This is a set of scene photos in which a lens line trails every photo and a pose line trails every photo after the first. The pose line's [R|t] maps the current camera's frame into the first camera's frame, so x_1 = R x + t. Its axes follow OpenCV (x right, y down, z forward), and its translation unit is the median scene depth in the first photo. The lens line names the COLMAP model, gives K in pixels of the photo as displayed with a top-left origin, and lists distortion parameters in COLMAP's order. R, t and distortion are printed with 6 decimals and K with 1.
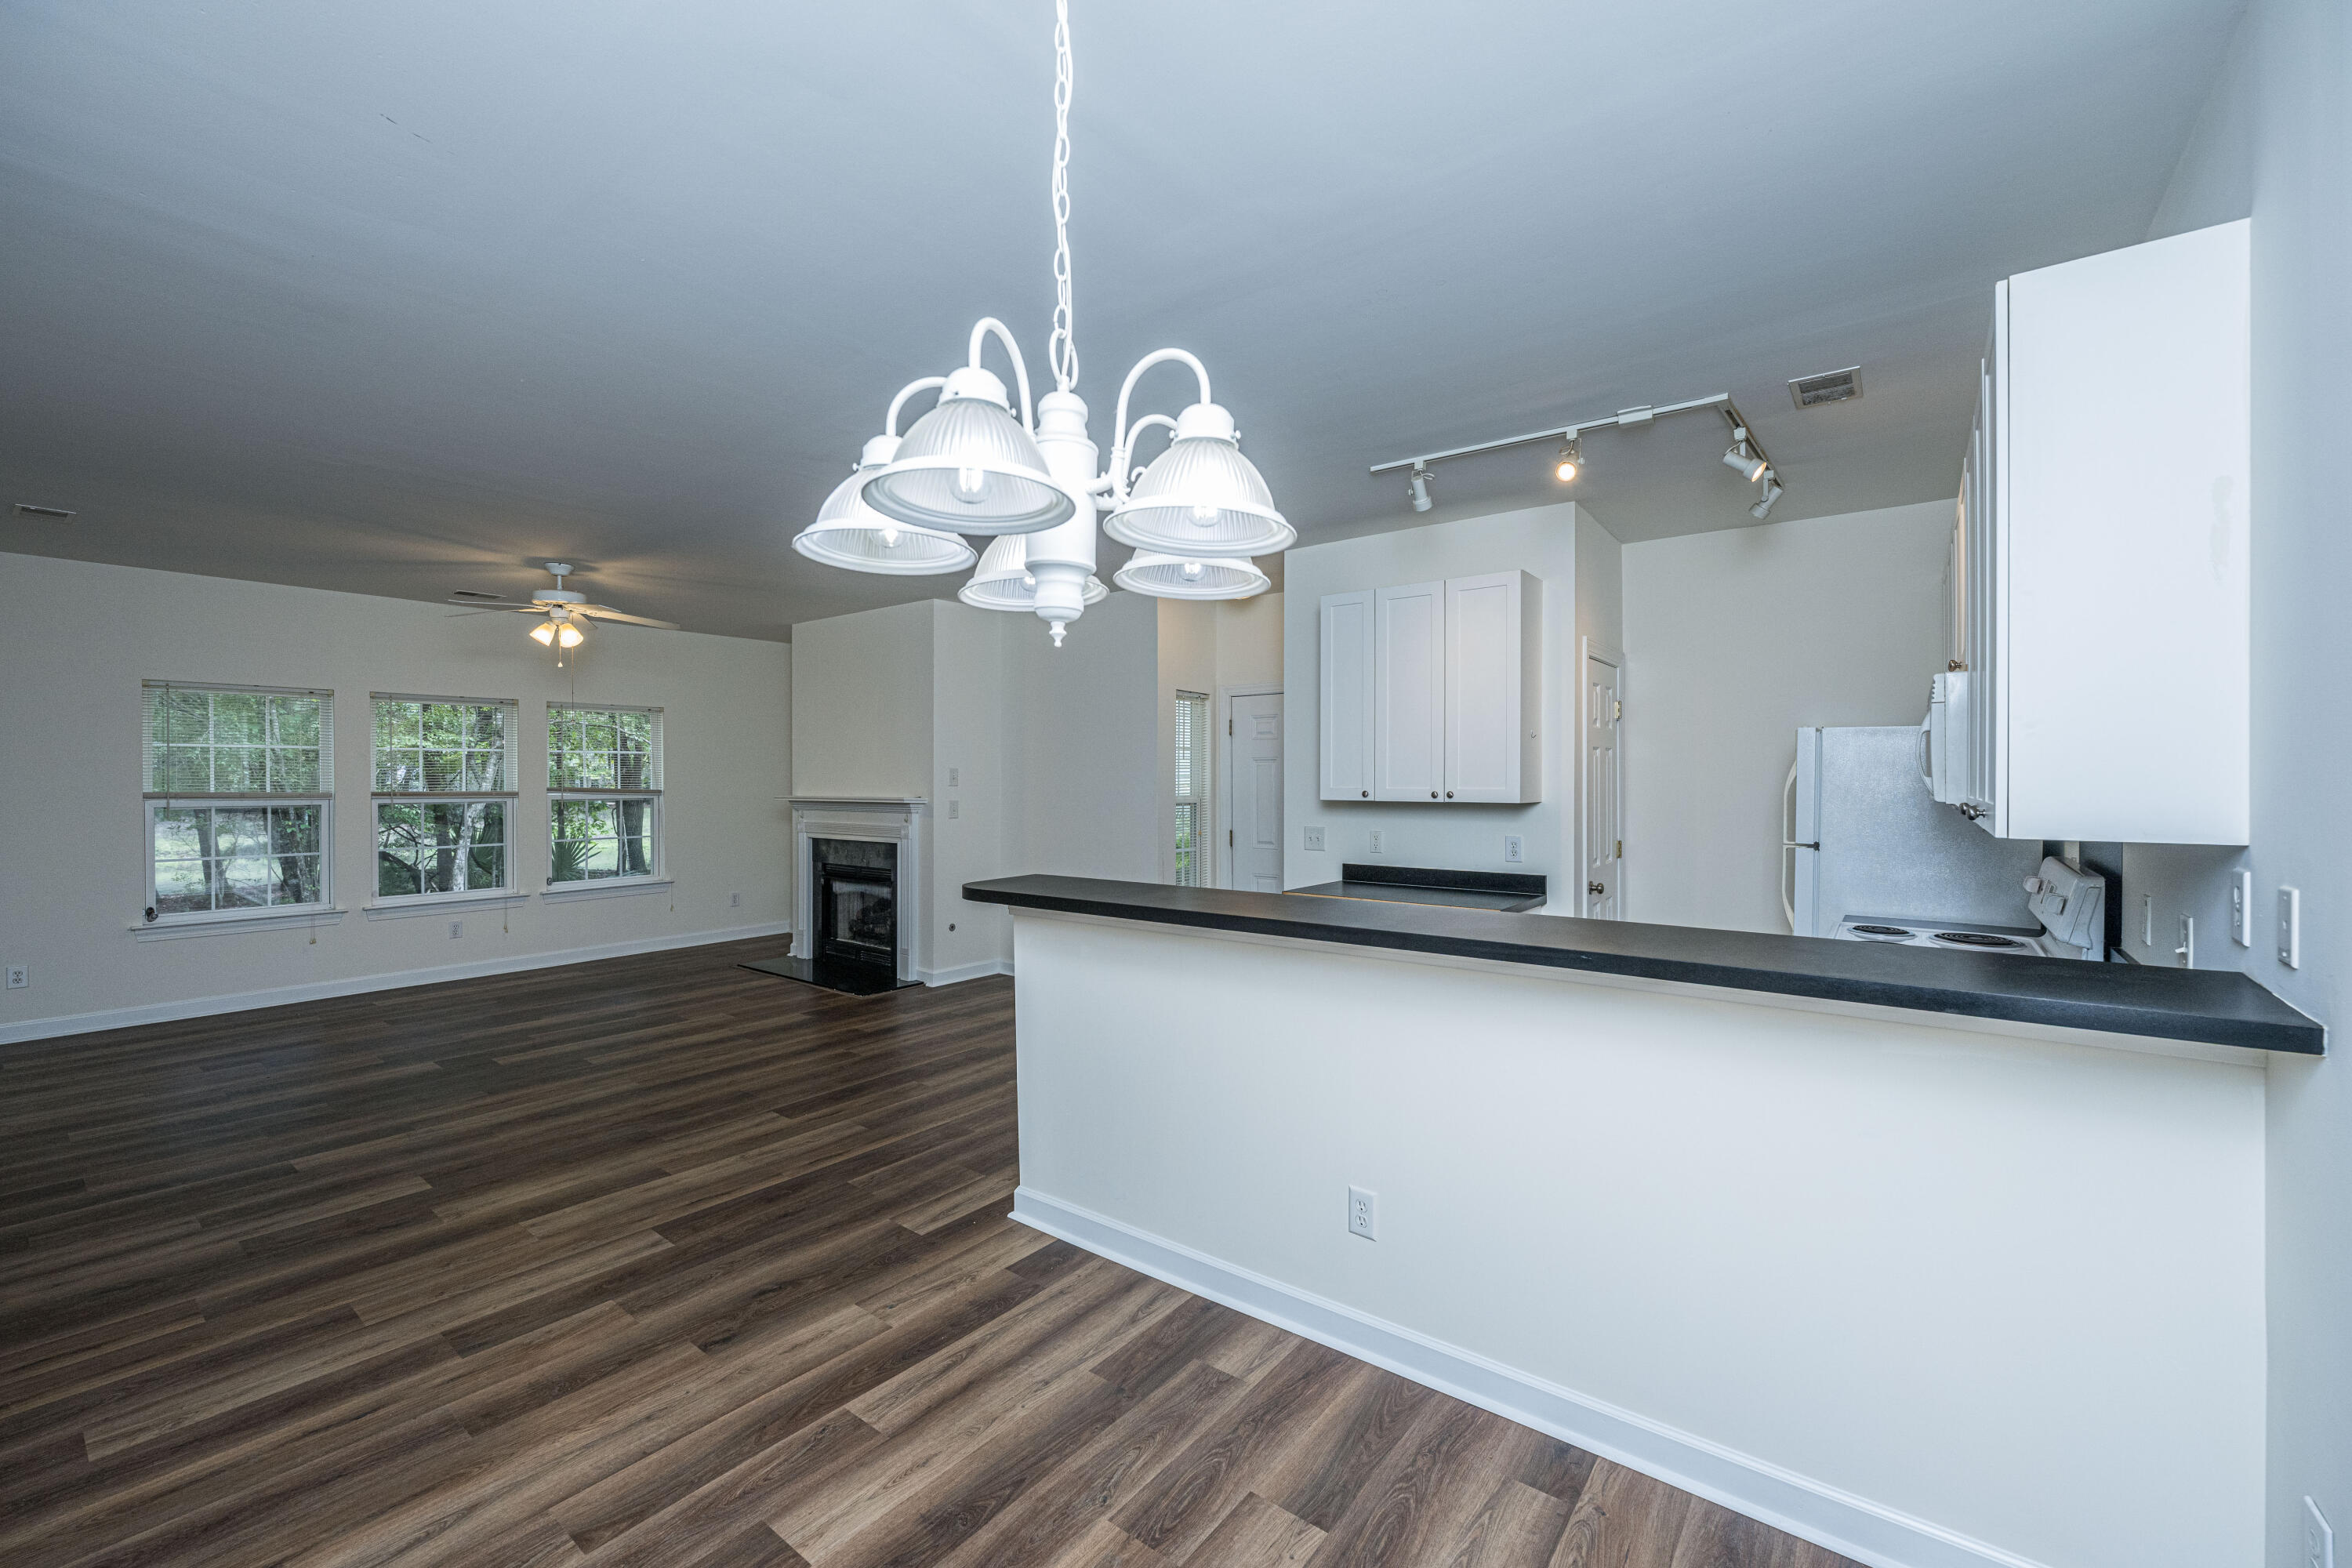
lens RADIAL K [[958.1, 0, 1169.6], [0, 958.1, 775.8], [0, 0, 1]] dist [0.000088, -0.000240]
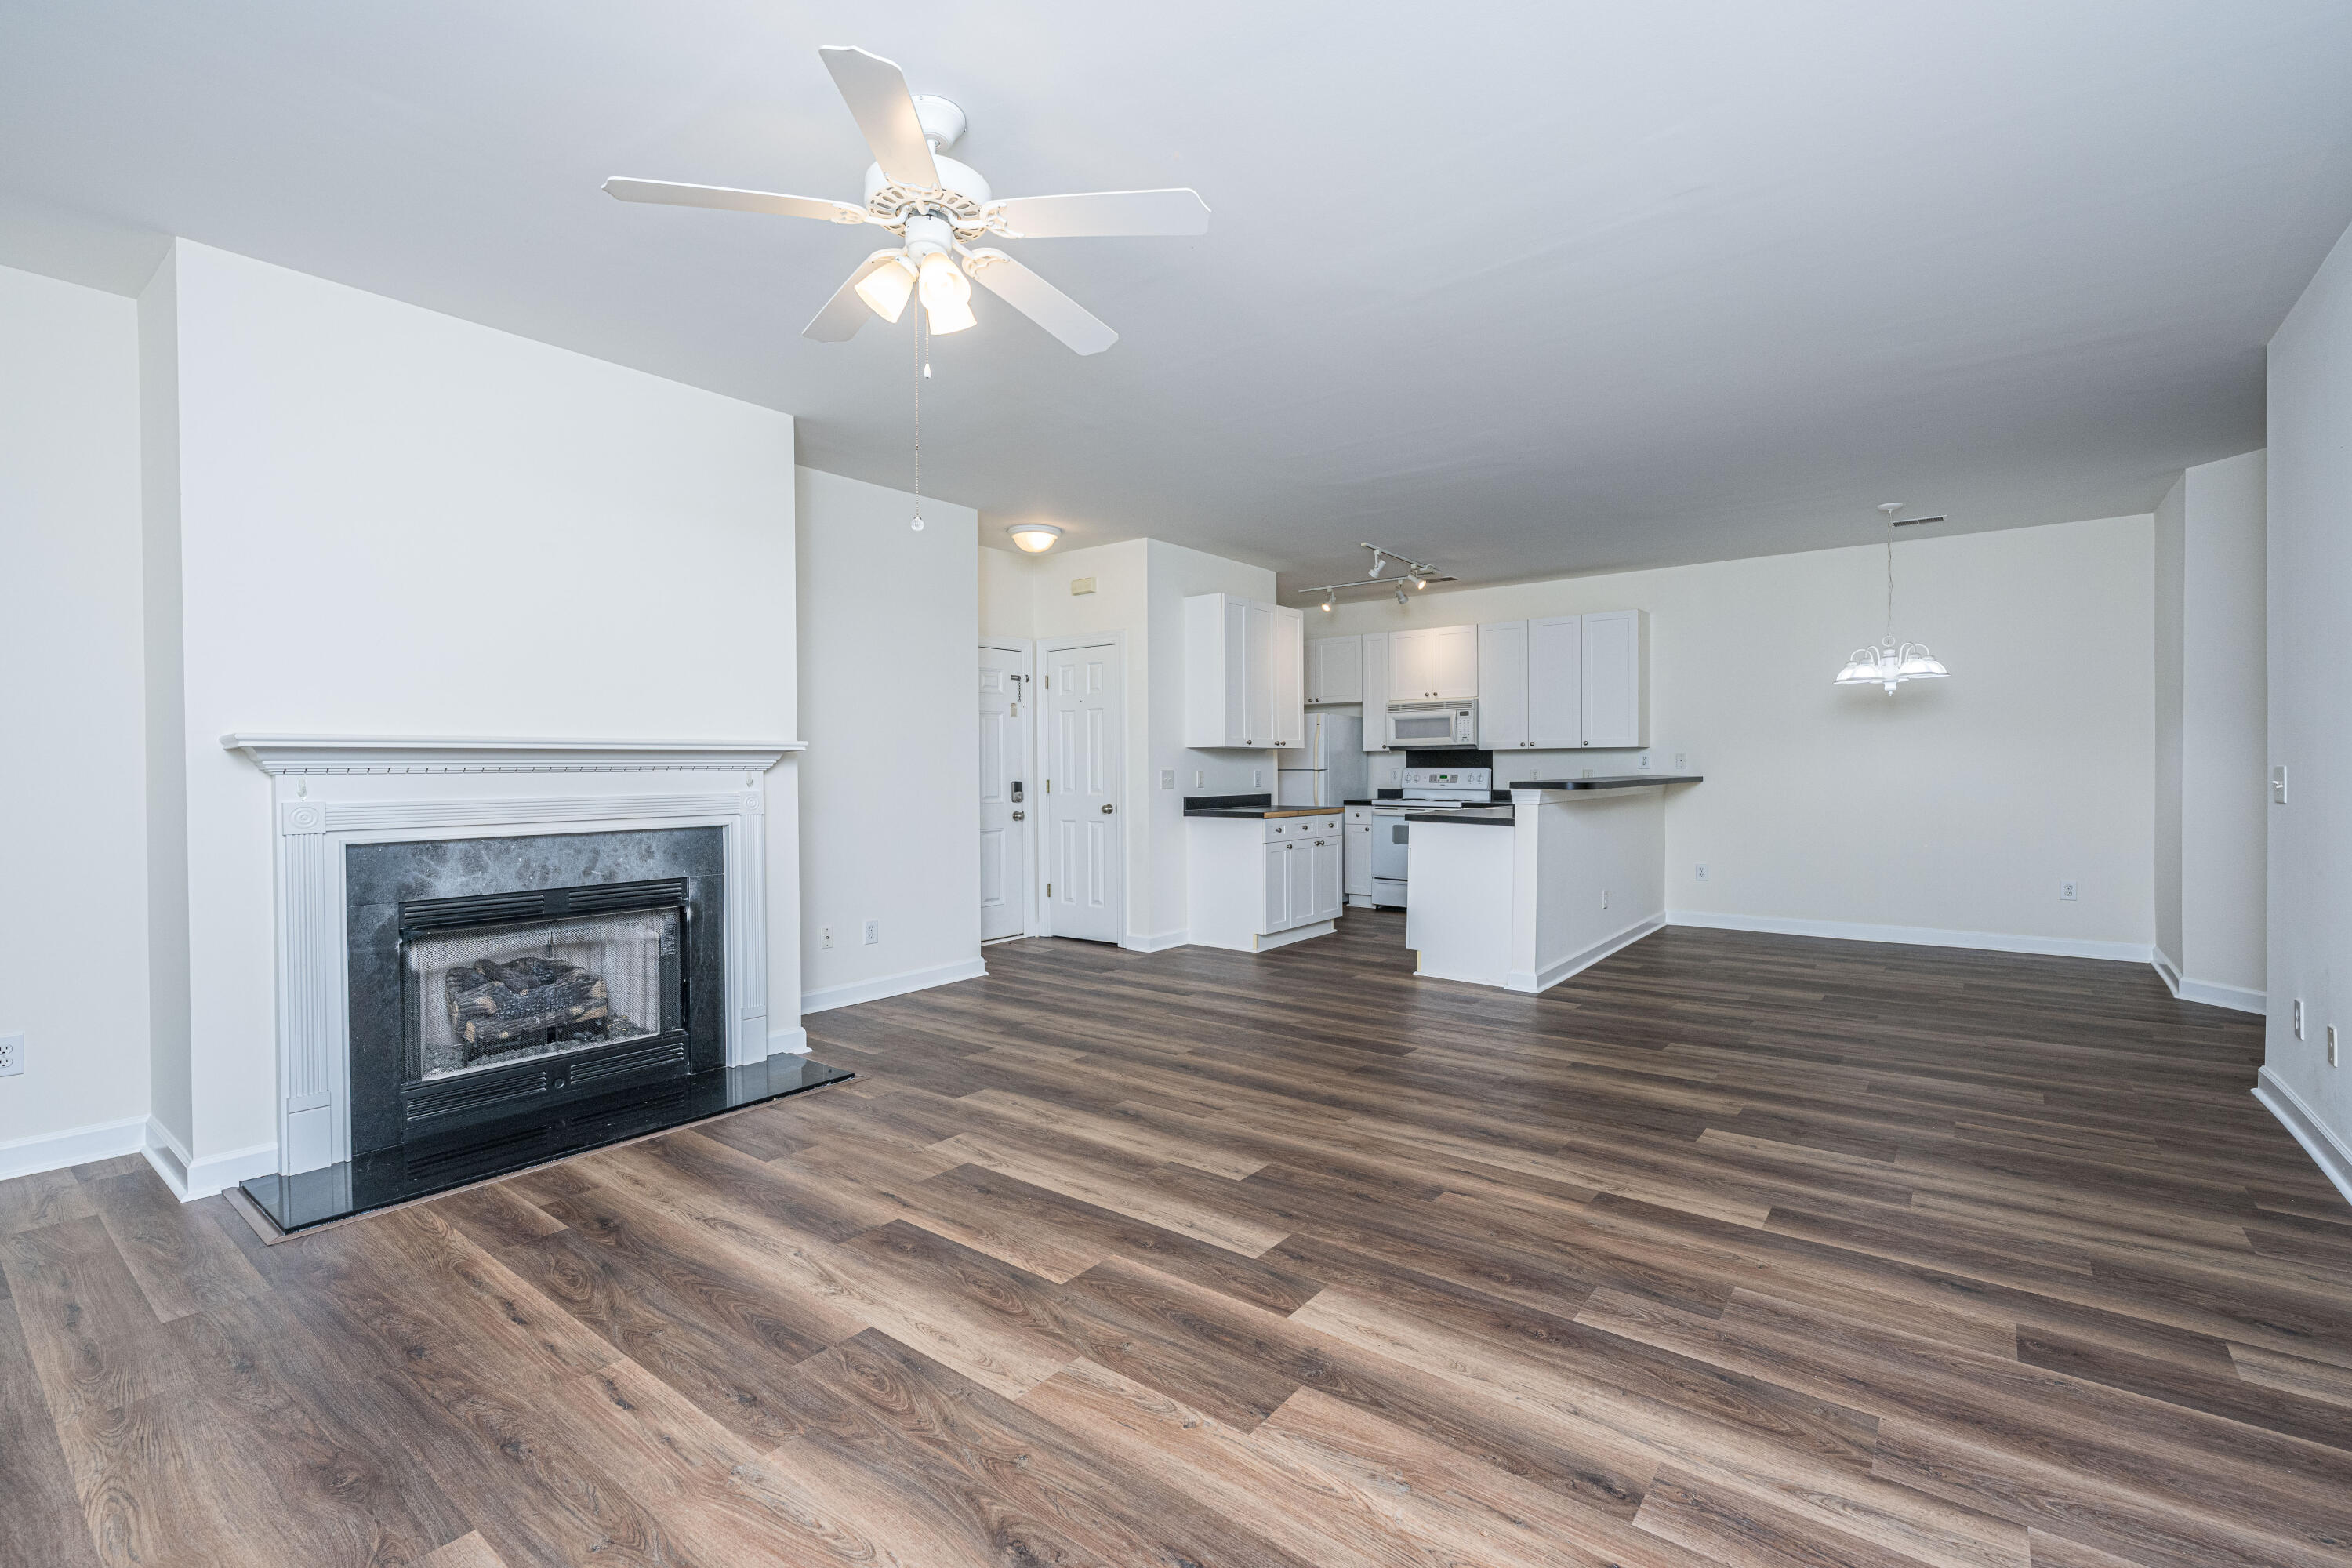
lens RADIAL K [[985.4, 0, 1179.7], [0, 985.4, 779.4], [0, 0, 1]] dist [0.000314, -0.000010]
pose [[0.017321, -0.012774, 0.999768, -1.705667], [0.001980, 0.999917, 0.012741, 0.075986], [-0.999848, 0.001759, 0.017345, 1.471826]]
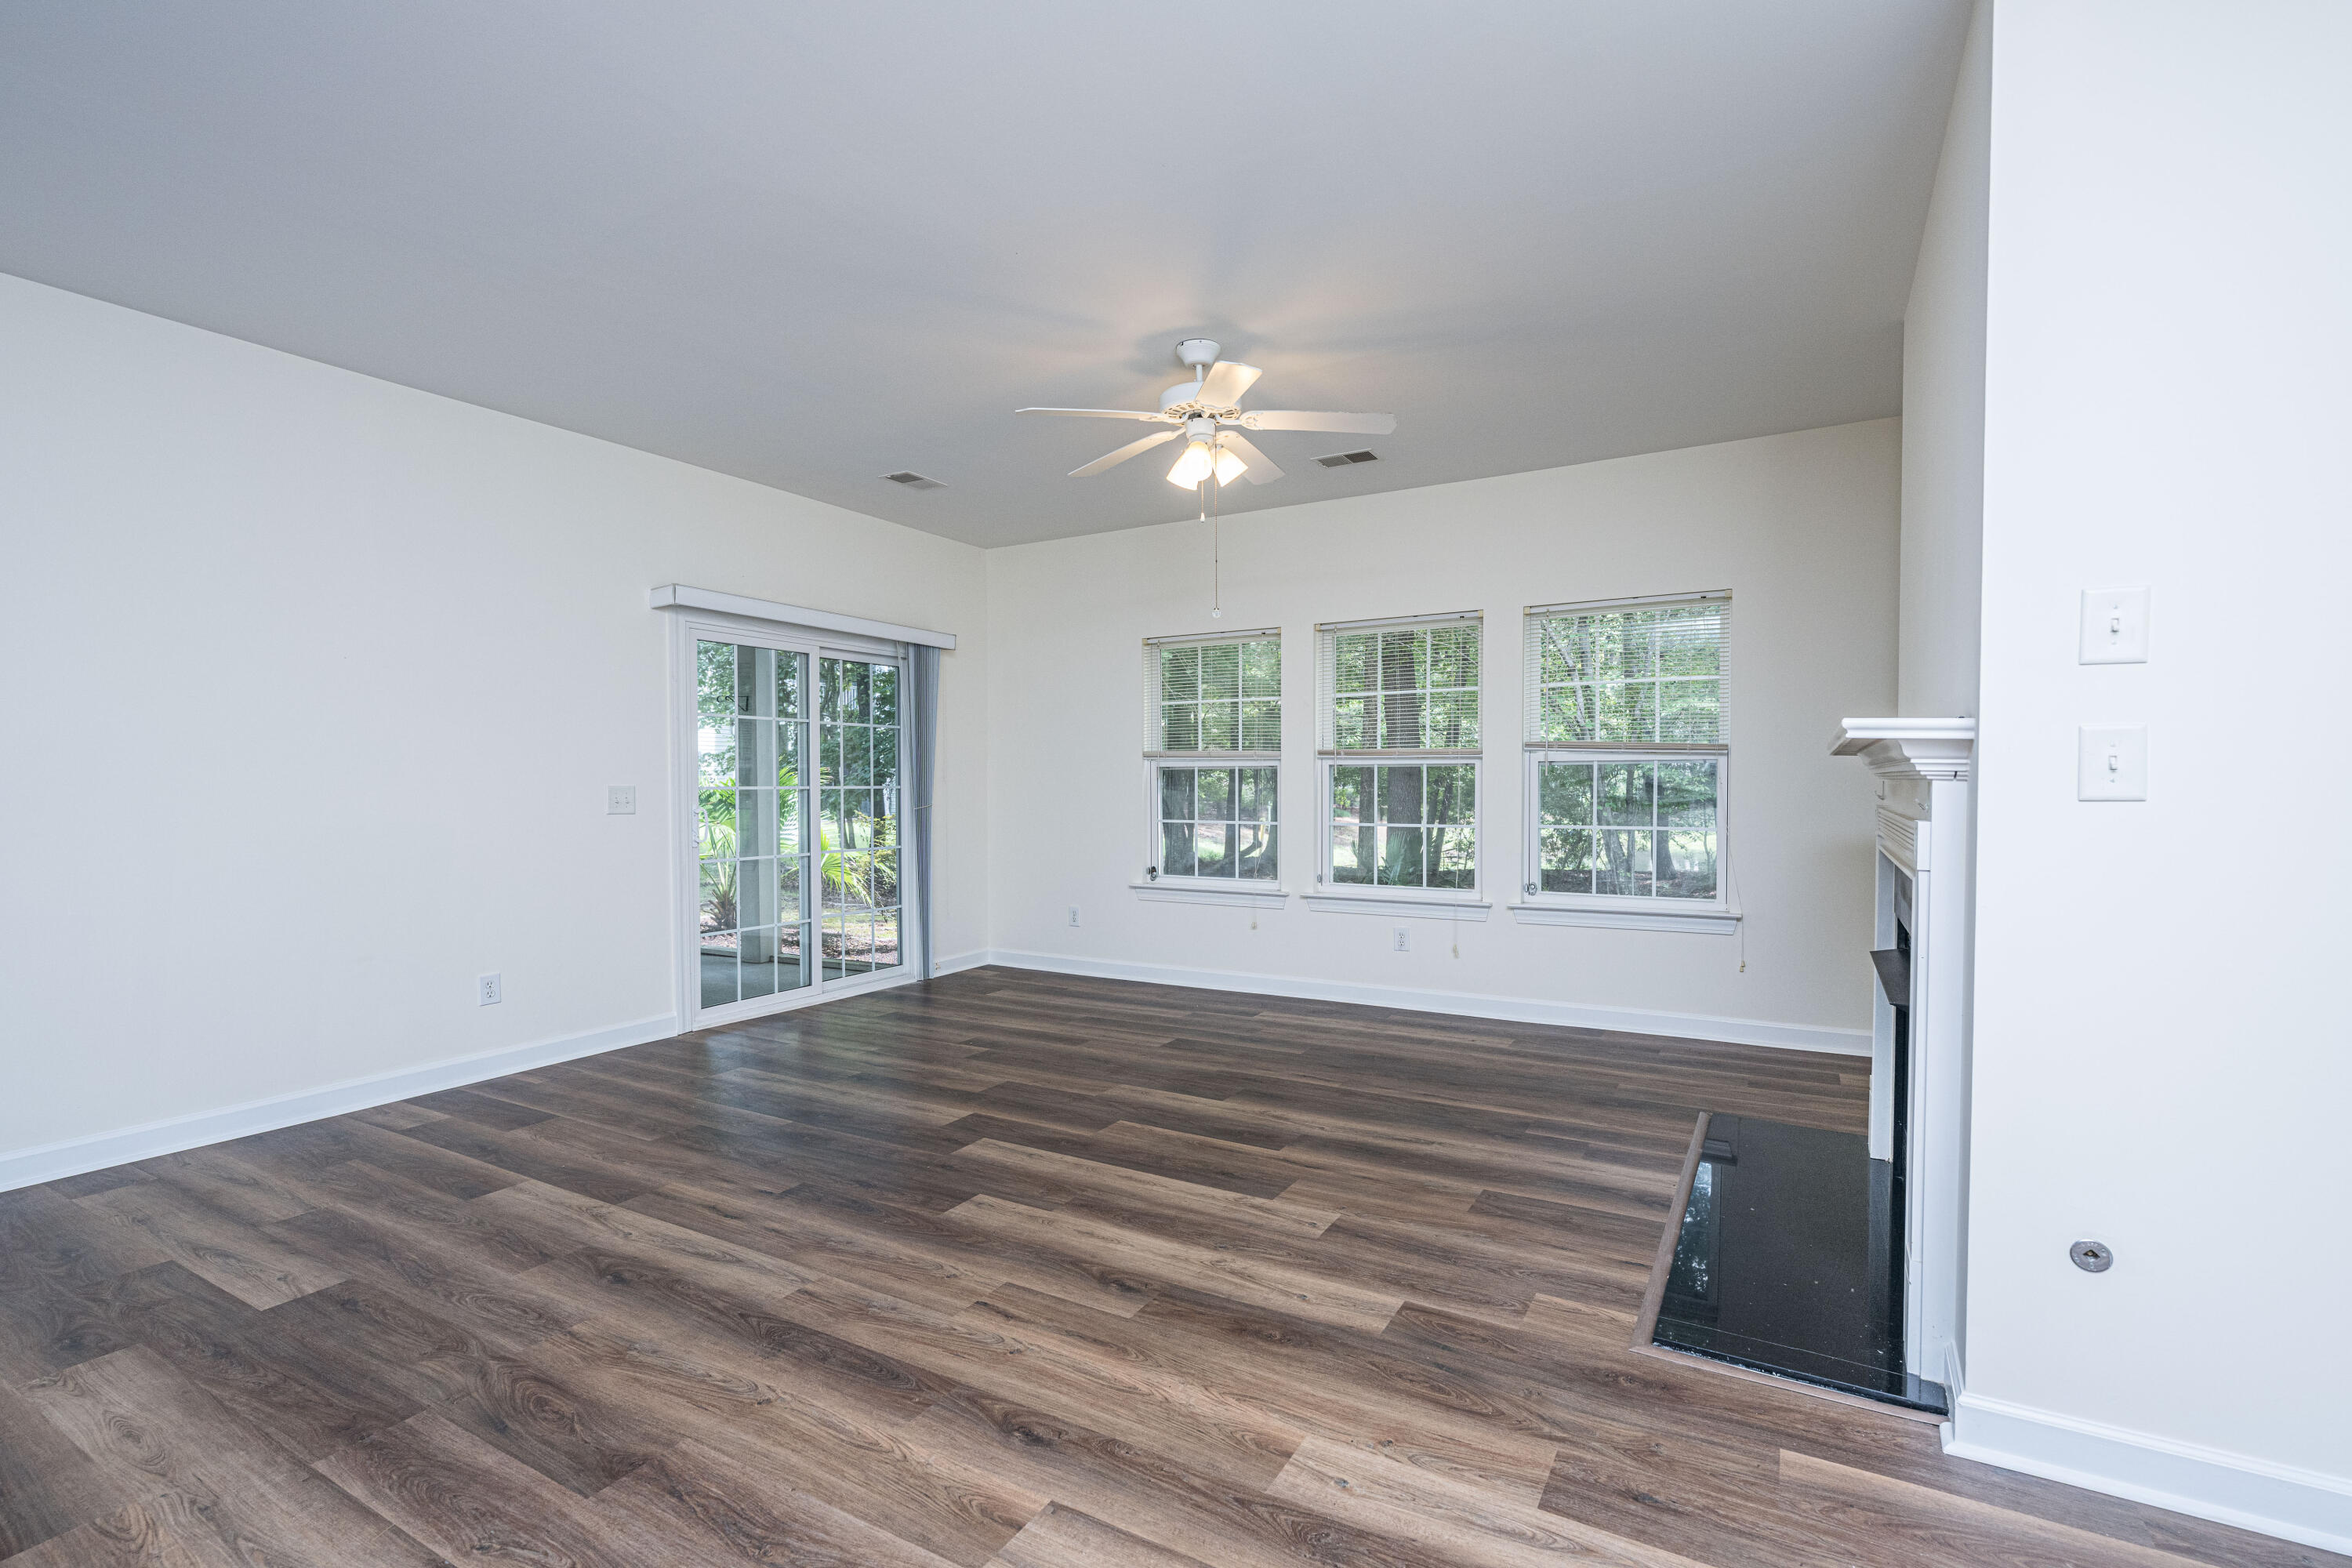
lens RADIAL K [[1026.4, 0, 1195.4], [0, 1026.4, 787.7], [0, 0, 1]] dist [-0.000793, -0.000122]
pose [[0.135440, 0.007451, -0.990758, -0.012964], [0.007265, 0.999937, 0.008513, 0.079949], [0.990759, -0.008351, 0.135377, 1.501315]]
